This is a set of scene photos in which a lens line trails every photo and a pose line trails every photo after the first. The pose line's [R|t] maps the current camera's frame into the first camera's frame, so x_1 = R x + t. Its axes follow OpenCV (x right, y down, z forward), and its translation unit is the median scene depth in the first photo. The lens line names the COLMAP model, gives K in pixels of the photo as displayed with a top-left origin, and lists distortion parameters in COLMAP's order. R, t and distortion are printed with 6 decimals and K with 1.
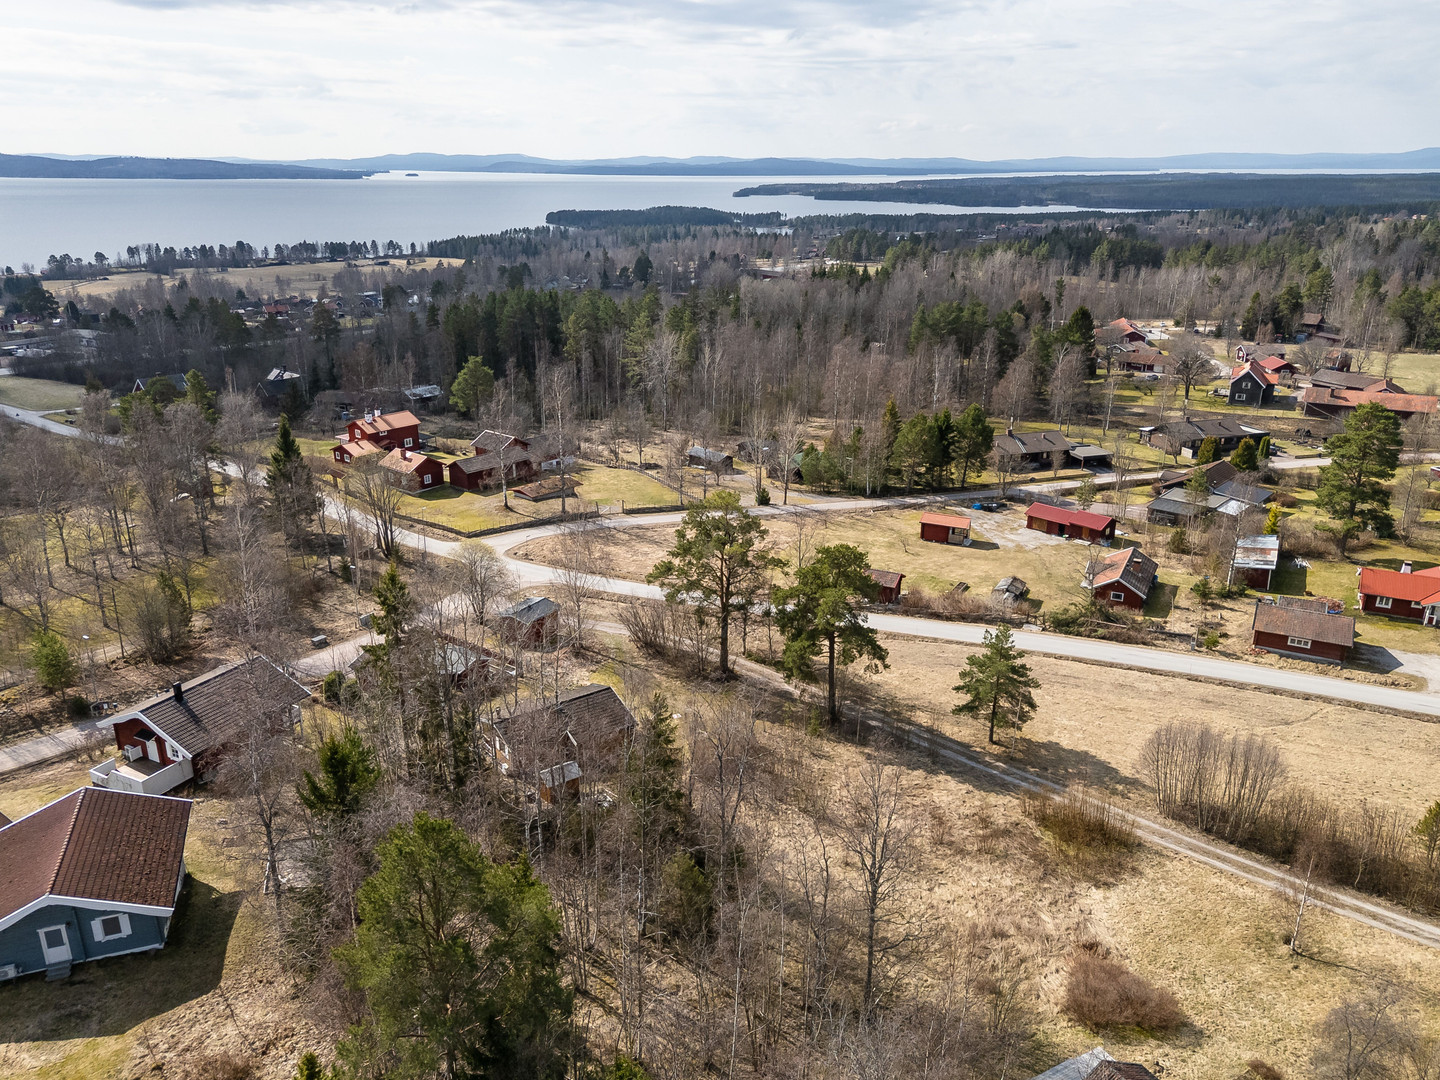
lens RADIAL K [[1073.3, 0, 718.0], [0, 1073.3, 524.4], [0, 0, 1]] dist [0.059180, -0.048545]
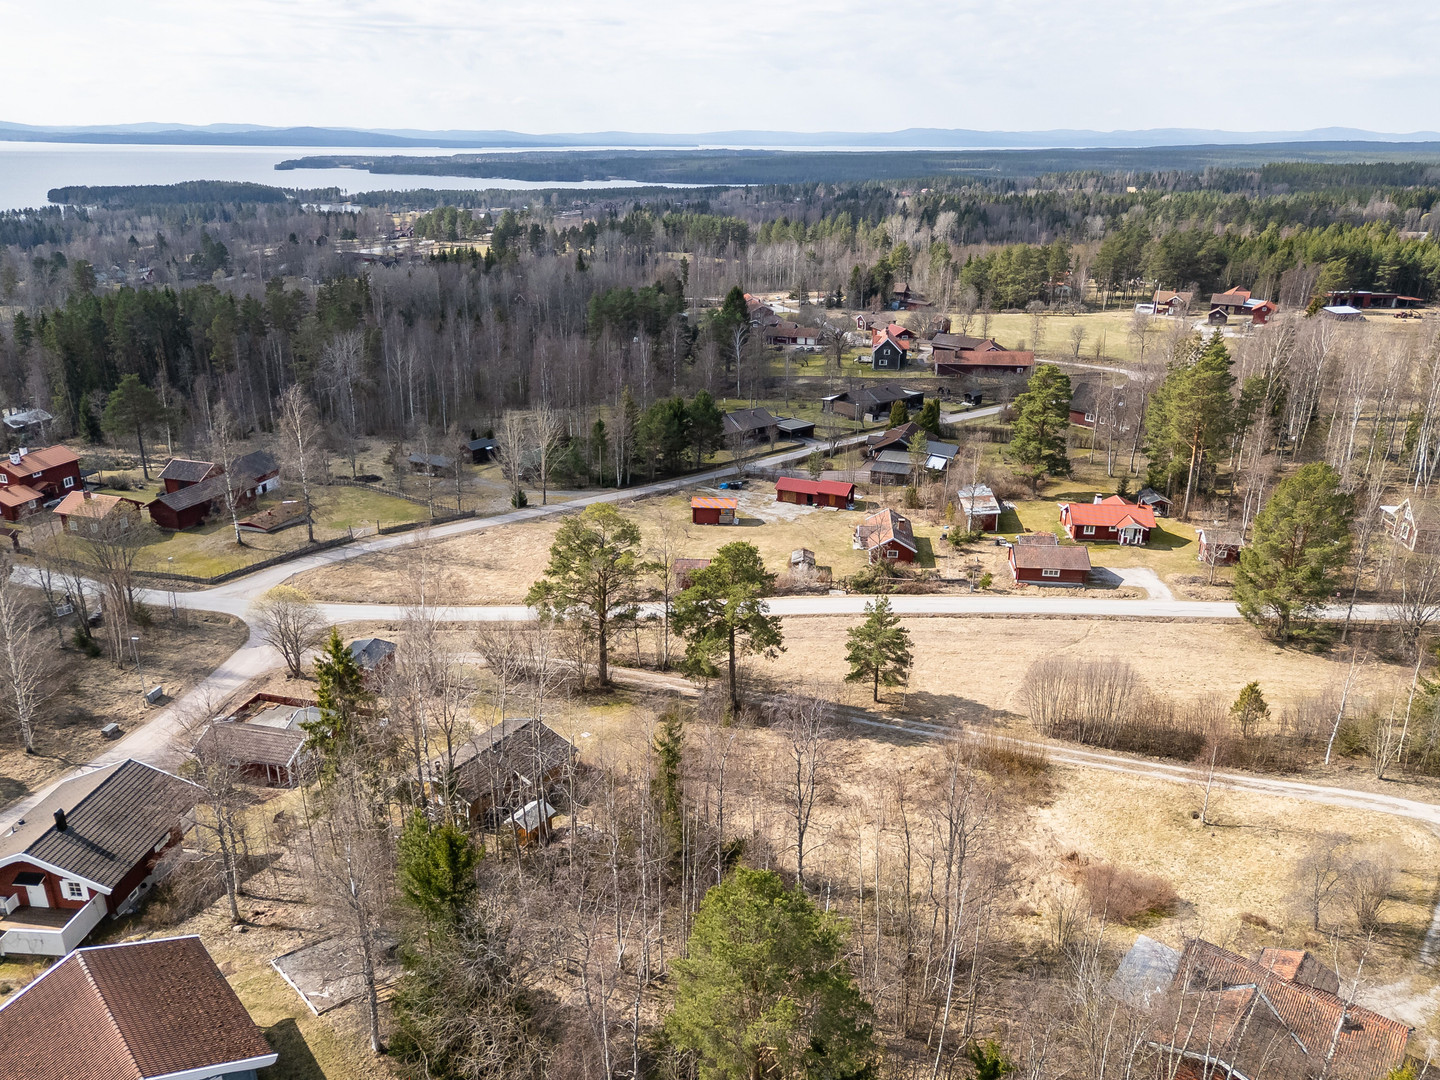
lens RADIAL K [[1073.3, 0, 725.3], [0, 1073.3, 549.4], [0, 0, 1]] dist [0.059180, -0.048545]
pose [[0.924675, -0.129966, 0.357888, -0.163162], [0.114688, 0.991358, 0.063690, -0.025084], [-0.363073, -0.017847, 0.931590, 0.022819]]
